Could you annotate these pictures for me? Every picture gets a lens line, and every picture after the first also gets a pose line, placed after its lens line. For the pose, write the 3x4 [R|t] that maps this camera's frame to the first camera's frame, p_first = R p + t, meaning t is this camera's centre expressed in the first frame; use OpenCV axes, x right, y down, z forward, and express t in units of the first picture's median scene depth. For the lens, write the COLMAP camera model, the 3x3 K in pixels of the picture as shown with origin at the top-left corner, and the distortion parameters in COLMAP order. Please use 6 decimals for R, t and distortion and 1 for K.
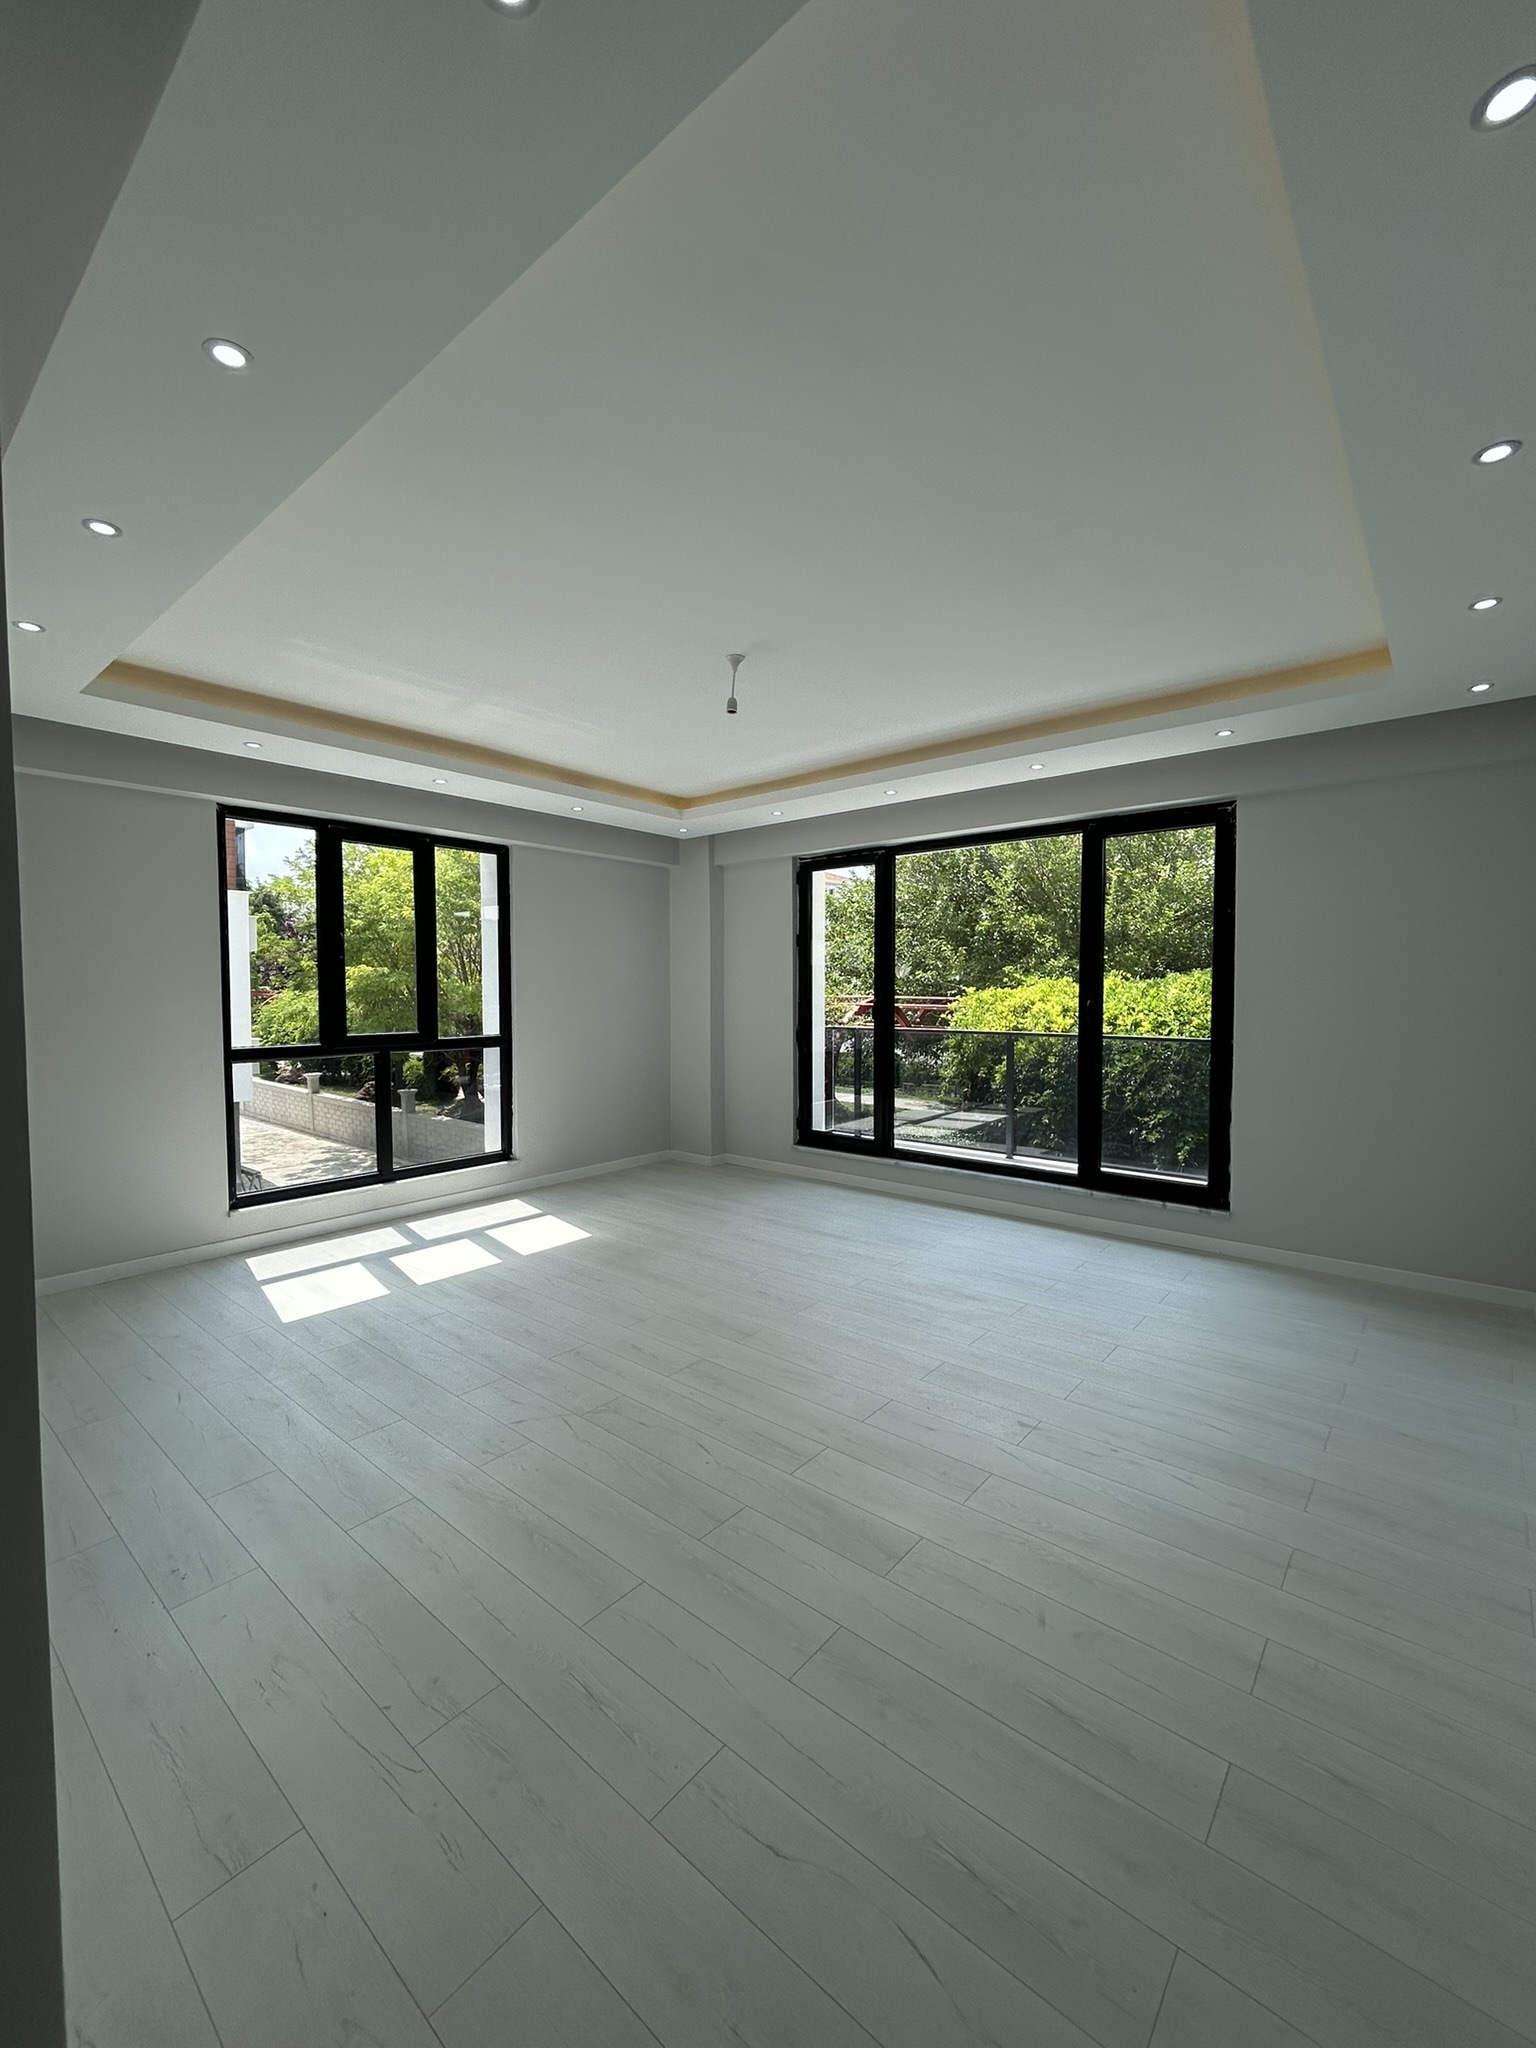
lens RADIAL K [[828.3, 0, 755.0], [0, 828.3, 1044.7], [0, 0, 1]] dist [-0.001347, 0.000083]
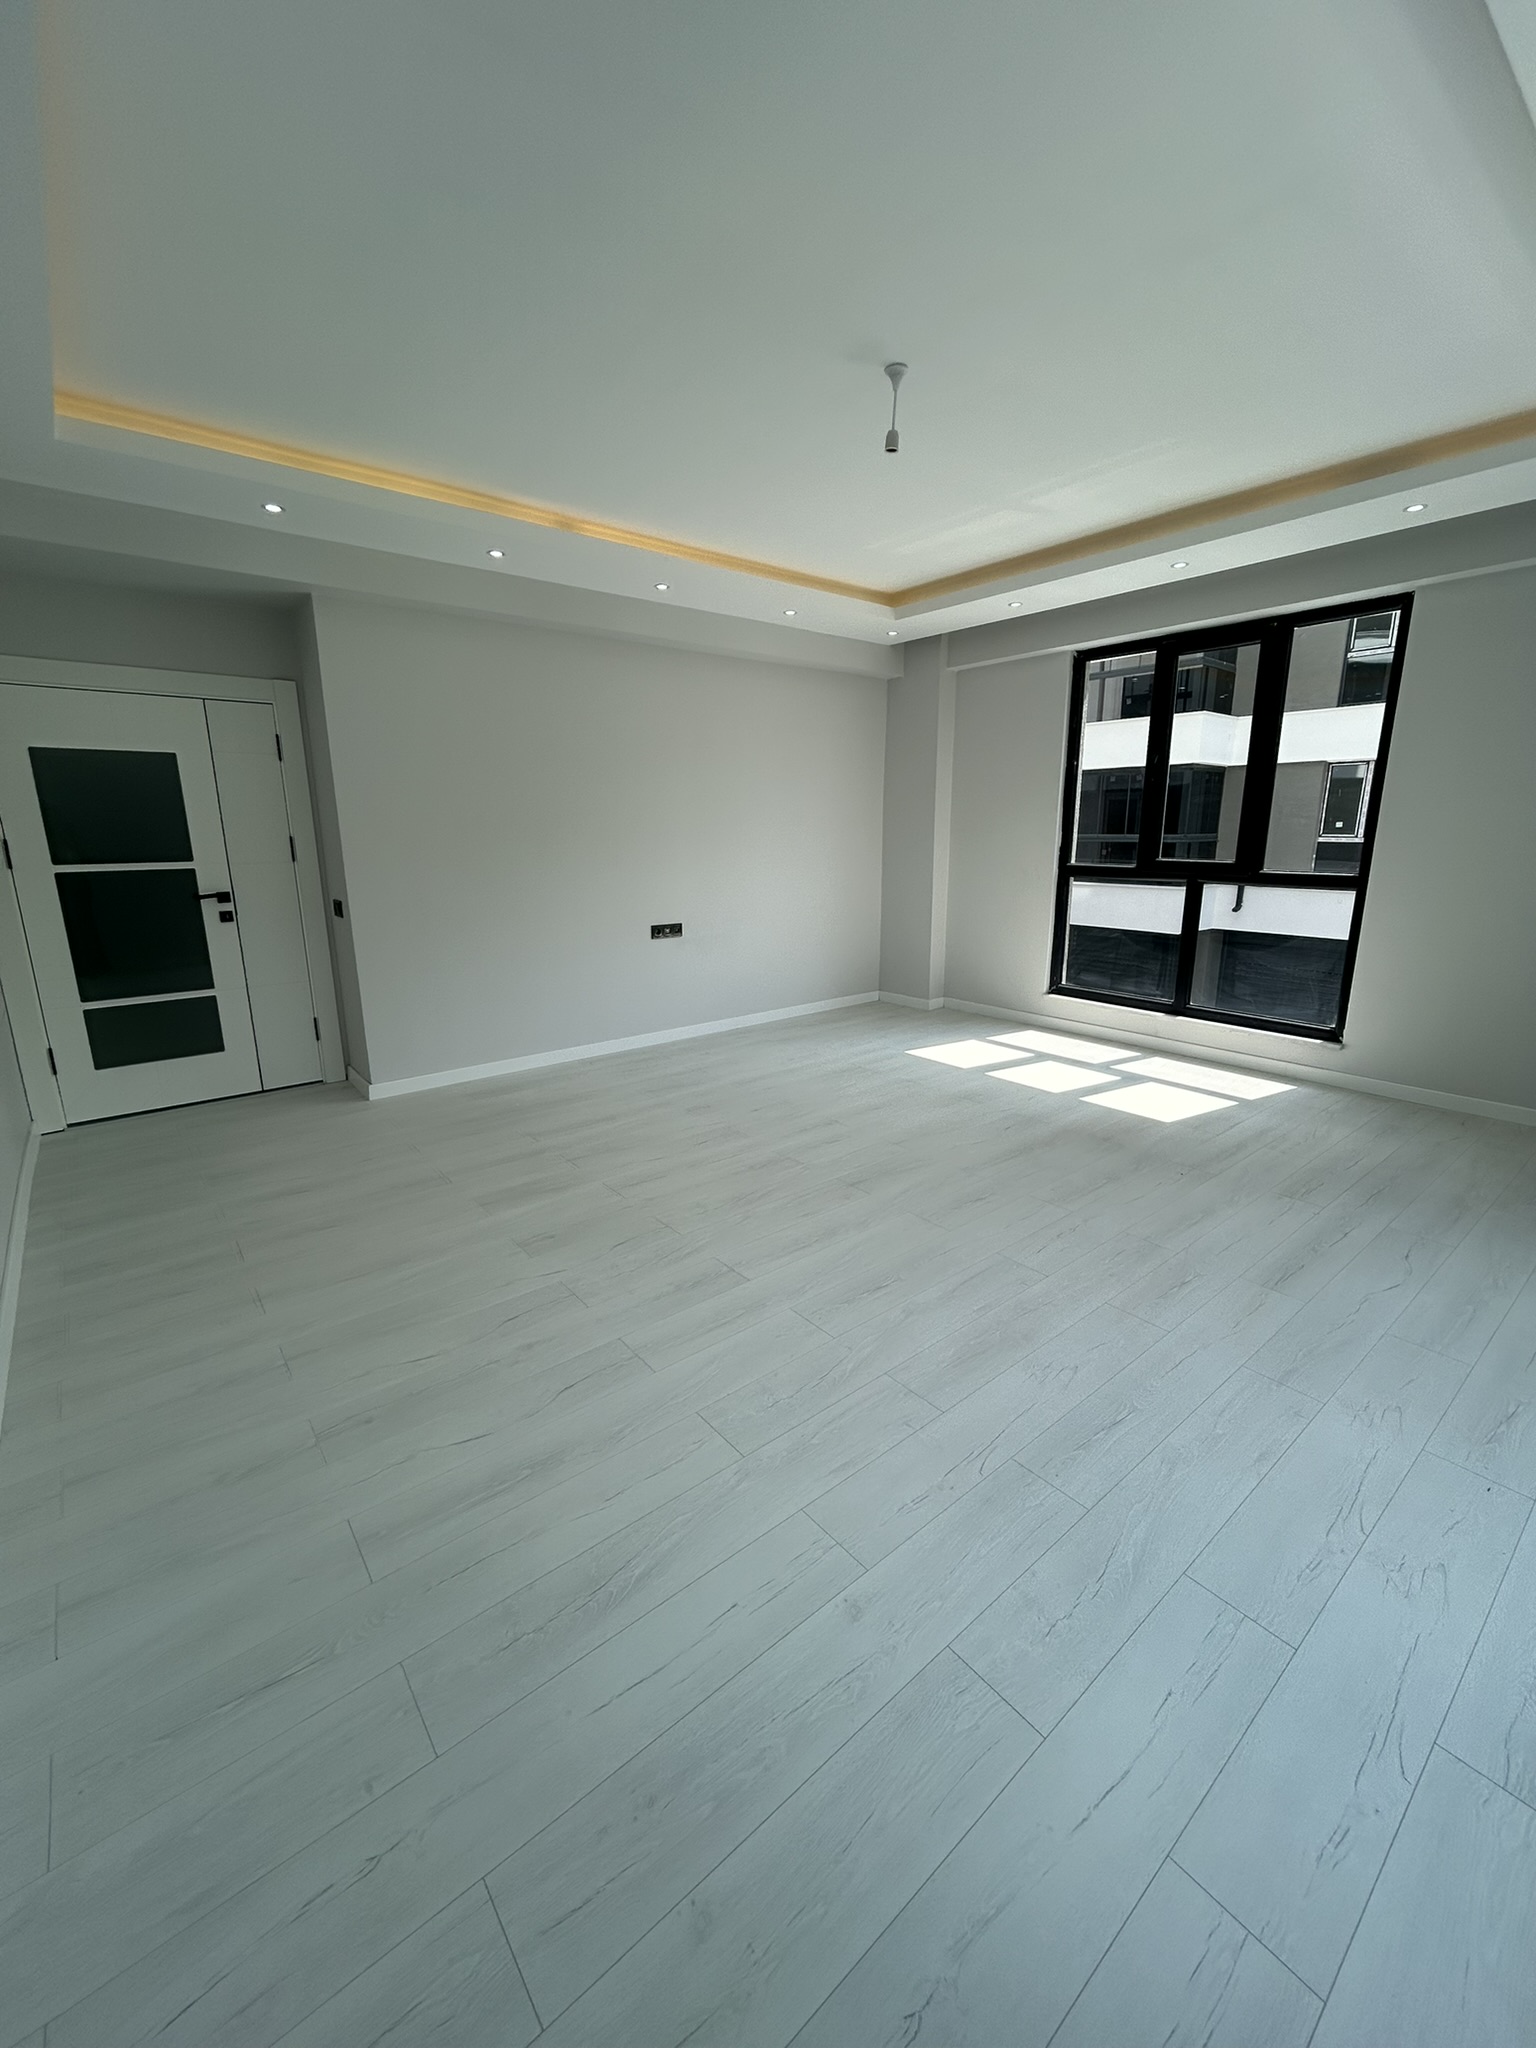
lens RADIAL K [[828.3, 0, 761.3], [0, 828.3, 1017.5], [0, 0, 1]] dist [-0.001347, 0.000083]
pose [[-0.196152, 0.224004, -0.954645, 0.620060], [-0.052437, 0.969768, 0.238327, -0.038440], [0.979170, 0.096807, -0.178476, 0.746010]]
